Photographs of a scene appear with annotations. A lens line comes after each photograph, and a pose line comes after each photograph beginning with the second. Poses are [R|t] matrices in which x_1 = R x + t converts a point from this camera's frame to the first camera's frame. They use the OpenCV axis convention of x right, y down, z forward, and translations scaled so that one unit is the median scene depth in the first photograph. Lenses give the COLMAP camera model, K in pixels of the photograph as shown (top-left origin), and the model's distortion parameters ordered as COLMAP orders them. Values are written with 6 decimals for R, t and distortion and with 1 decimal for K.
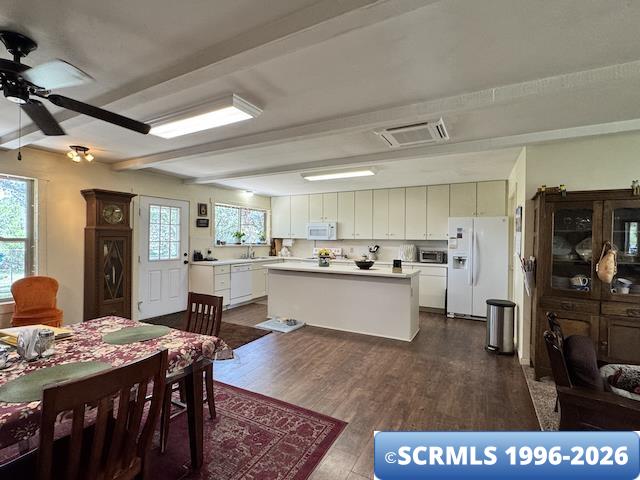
lens RADIAL K [[301.3, 0, 320.0], [0, 301.3, 240.0], [0, 0, 1]] dist [-0.001476, 0.000007]
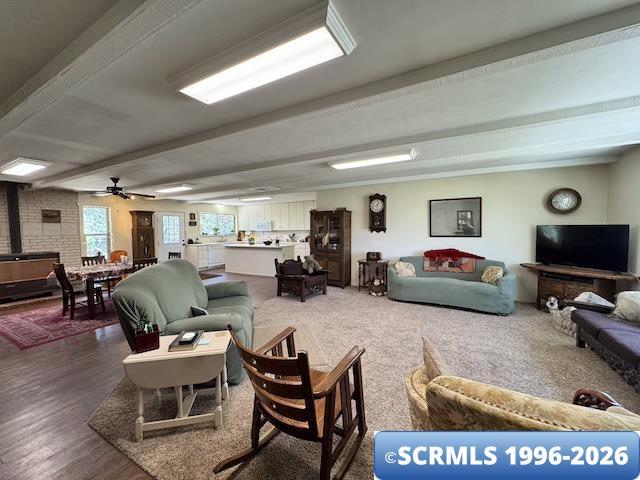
lens RADIAL K [[256.3, 0, 320.0], [0, 256.3, 240.0], [0, 0, 1]] dist [-0.000279, -0.000076]
pose [[0.999713, -0.022413, -0.008464, 0.413720], [0.022722, 0.999006, 0.038339, 0.002249], [0.007596, -0.038520, 0.999229, -0.589385]]
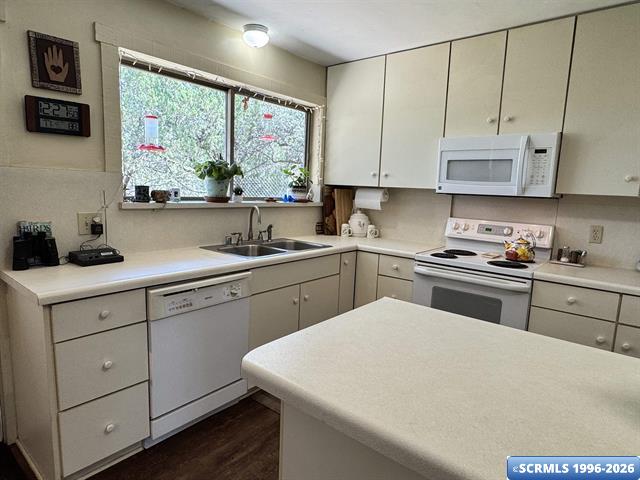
lens RADIAL K [[387.6, 0, 320.0], [0, 387.6, 240.0], [0, 0, 1]] dist [-0.000826, -0.001095]
pose [[0.981647, 0.053263, -0.183118, -0.103402], [-0.029545, 0.991088, 0.129891, -0.001895], [0.188404, -0.122097, 0.974472, 0.715906]]
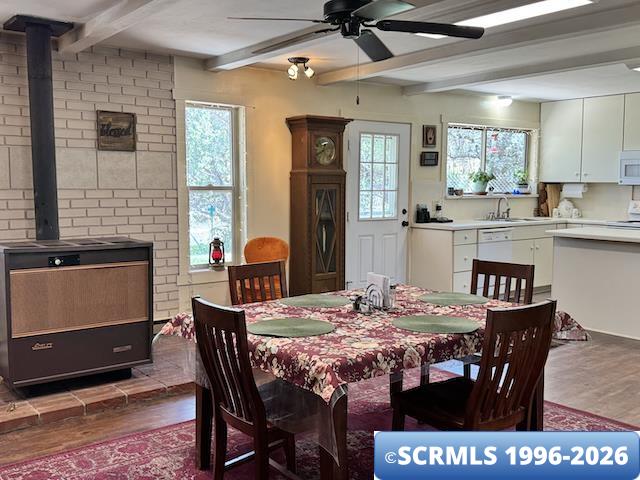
lens RADIAL K [[633.4, 0, 320.0], [0, 633.4, 240.0], [0, 0, 1]] dist [0.193776, -0.455427]
pose [[0.916191, 0.025956, -0.399901, -0.080059], [0.007021, 0.996707, 0.080777, 0.000176], [0.400681, -0.076815, 0.912992, -0.252469]]
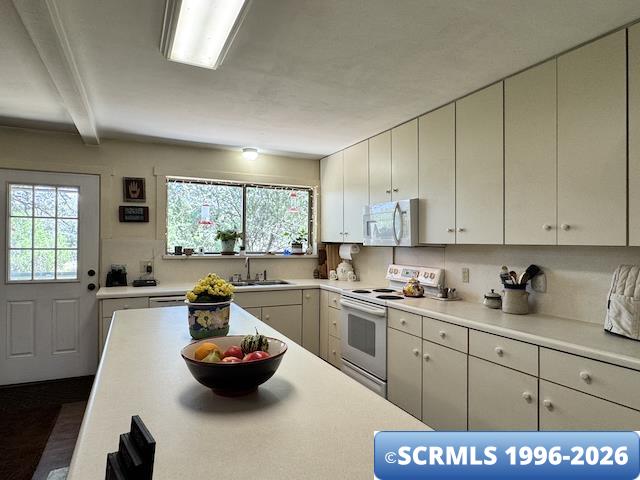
lens RADIAL K [[387.6, 0, 320.0], [0, 387.6, 240.0], [0, 0, 1]] dist [-0.000826, -0.001095]
pose [[0.812575, -0.007064, -0.582813, 0.281769], [-0.001298, 0.999902, -0.013928, -0.001681], [0.582855, 0.012074, 0.812487, 0.645025]]
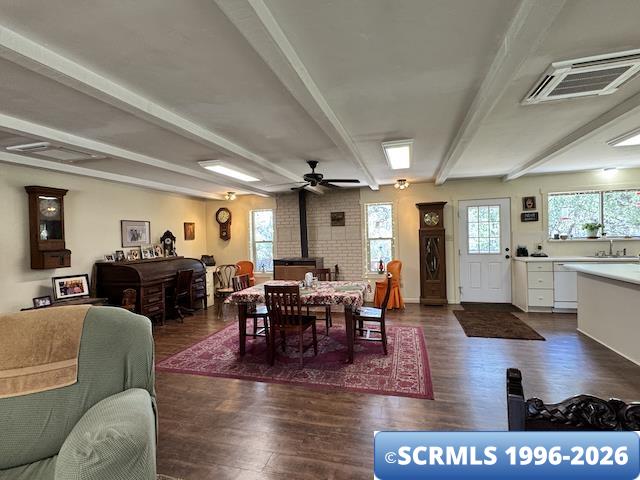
lens RADIAL K [[316.2, 0, 320.0], [0, 316.2, 240.0], [0, 0, 1]] dist [0.000355, -0.000293]
pose [[0.217987, -0.006159, -0.975932, 0.453012], [0.028305, 0.999599, 0.000014, -0.002409], [0.975541, -0.027626, 0.218074, 0.130761]]
